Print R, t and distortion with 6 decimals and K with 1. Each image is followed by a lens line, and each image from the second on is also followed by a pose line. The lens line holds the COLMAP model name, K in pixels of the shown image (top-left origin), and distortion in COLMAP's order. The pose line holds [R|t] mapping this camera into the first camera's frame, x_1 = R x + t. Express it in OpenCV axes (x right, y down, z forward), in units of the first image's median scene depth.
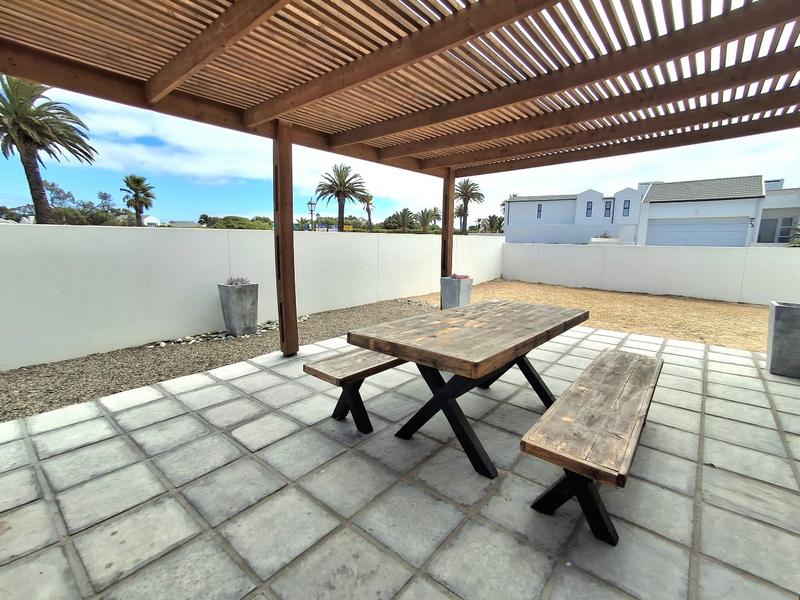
lens RADIAL K [[367.6, 0, 401.0], [0, 367.6, 295.5], [0, 0, 1]] dist [0.003275, -0.006801]
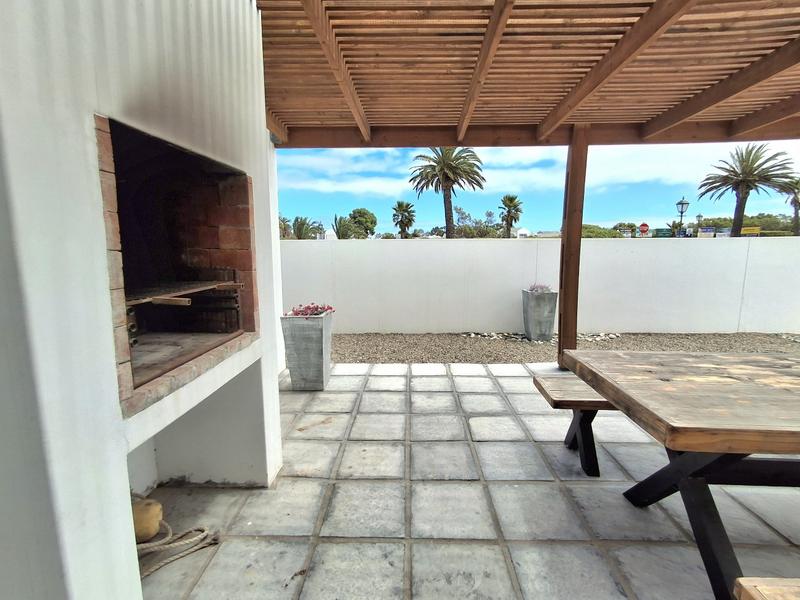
lens RADIAL K [[368.7, 0, 404.6], [0, 368.7, 296.0], [0, 0, 1]] dist [0.002365, 0.001188]
pose [[0.619545, 0.091211, -0.779644, 0.225104], [-0.107870, 0.993696, 0.030534, -0.013583], [0.777514, 0.065183, 0.625478, 0.091139]]
